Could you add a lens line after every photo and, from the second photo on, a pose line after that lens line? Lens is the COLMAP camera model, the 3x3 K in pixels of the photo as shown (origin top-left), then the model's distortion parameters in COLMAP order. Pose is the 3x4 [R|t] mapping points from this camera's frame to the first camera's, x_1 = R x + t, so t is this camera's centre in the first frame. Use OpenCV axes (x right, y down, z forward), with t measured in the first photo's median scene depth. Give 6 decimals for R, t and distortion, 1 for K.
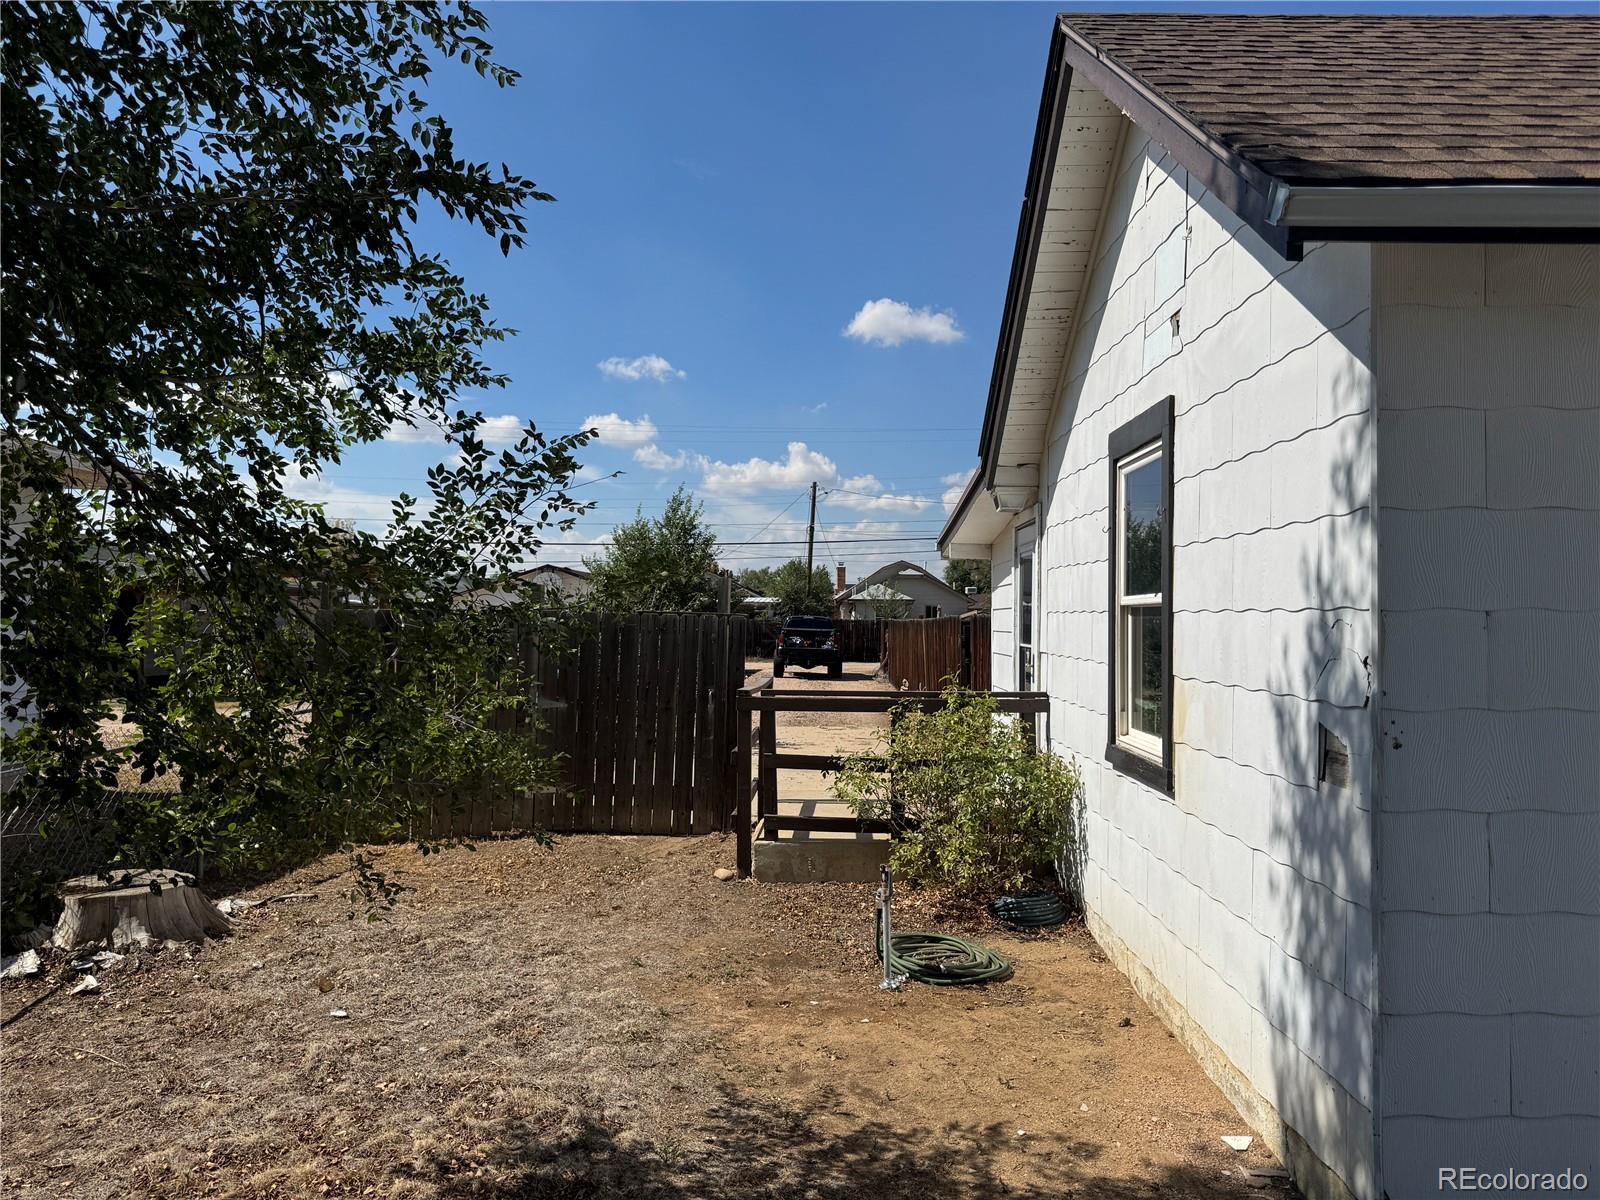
lens RADIAL K [[1122.6, 0, 804.7], [0, 1122.6, 598.1], [0, 0, 1]] dist [0.043656, -0.046839]
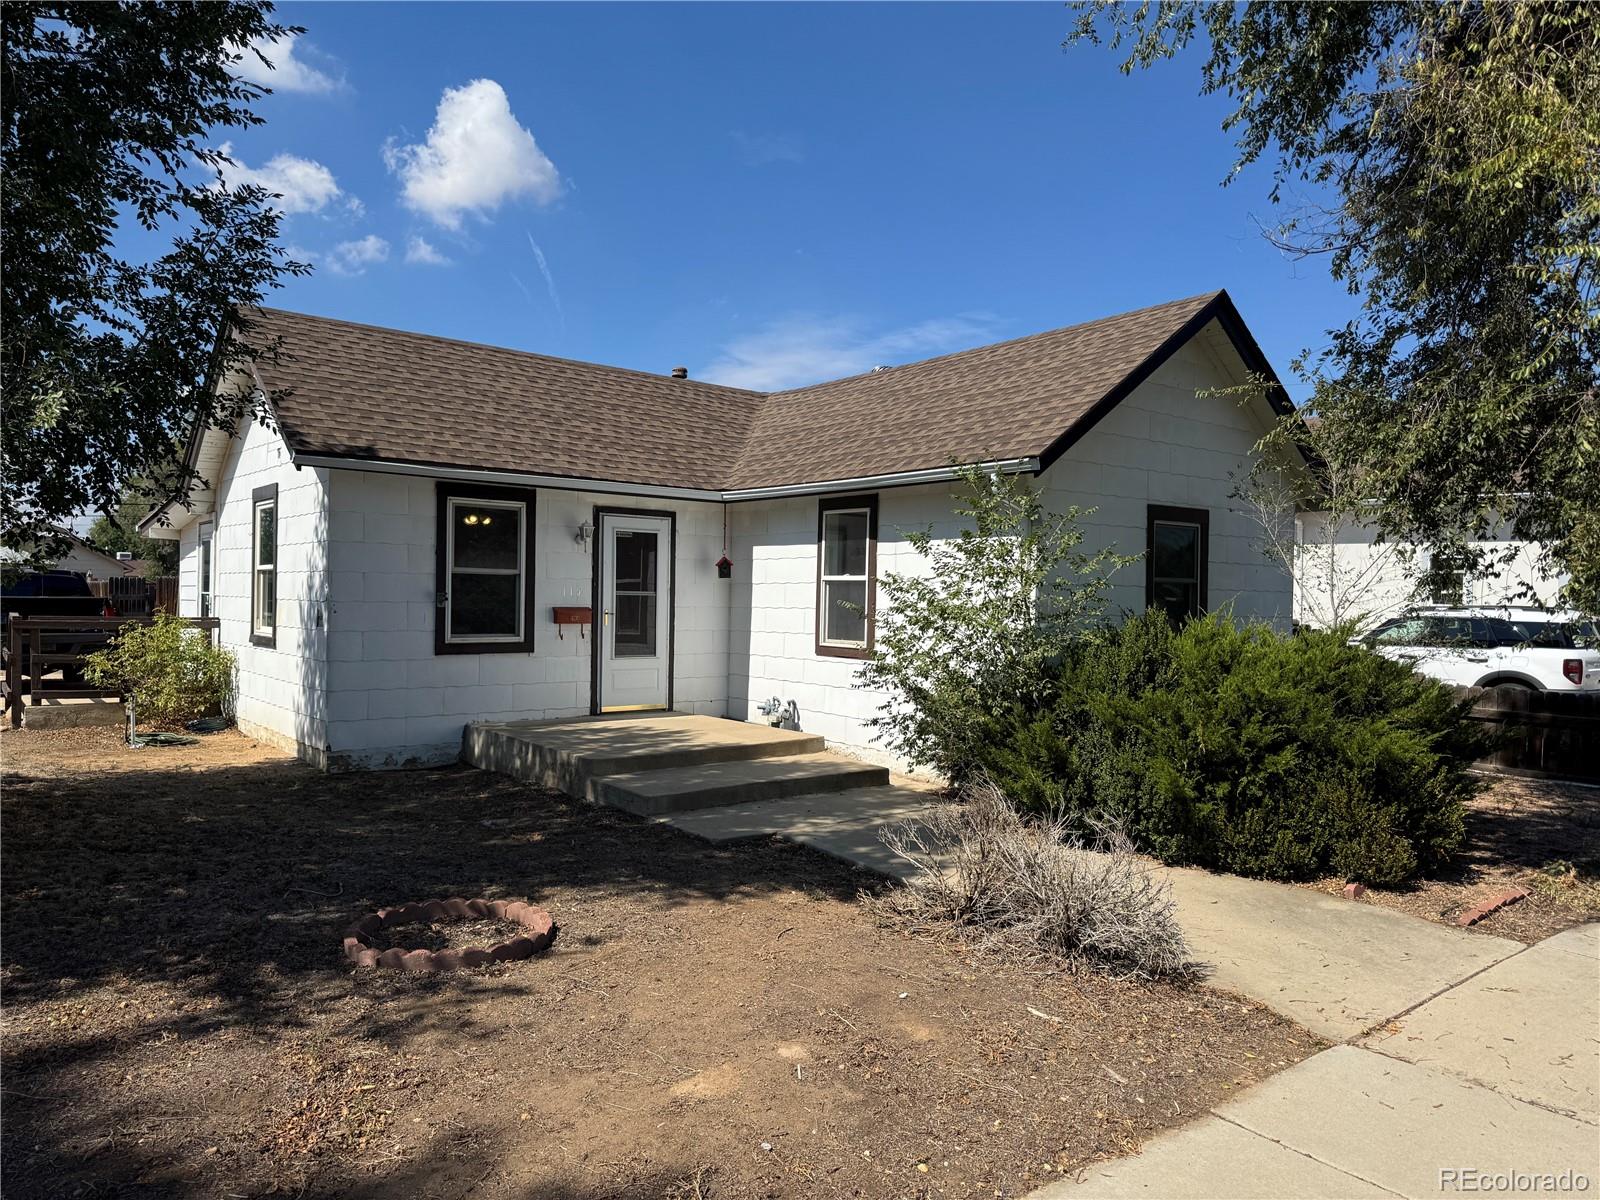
lens RADIAL K [[1122.6, 0, 802.2], [0, 1122.6, 599.9], [0, 0, 1]] dist [0.043656, -0.046839]
pose [[0.774698, 0.003262, 0.632324, -0.242636], [-0.021913, 0.999525, 0.021691, -0.005358], [-0.631952, -0.030661, 0.774401, -1.162433]]
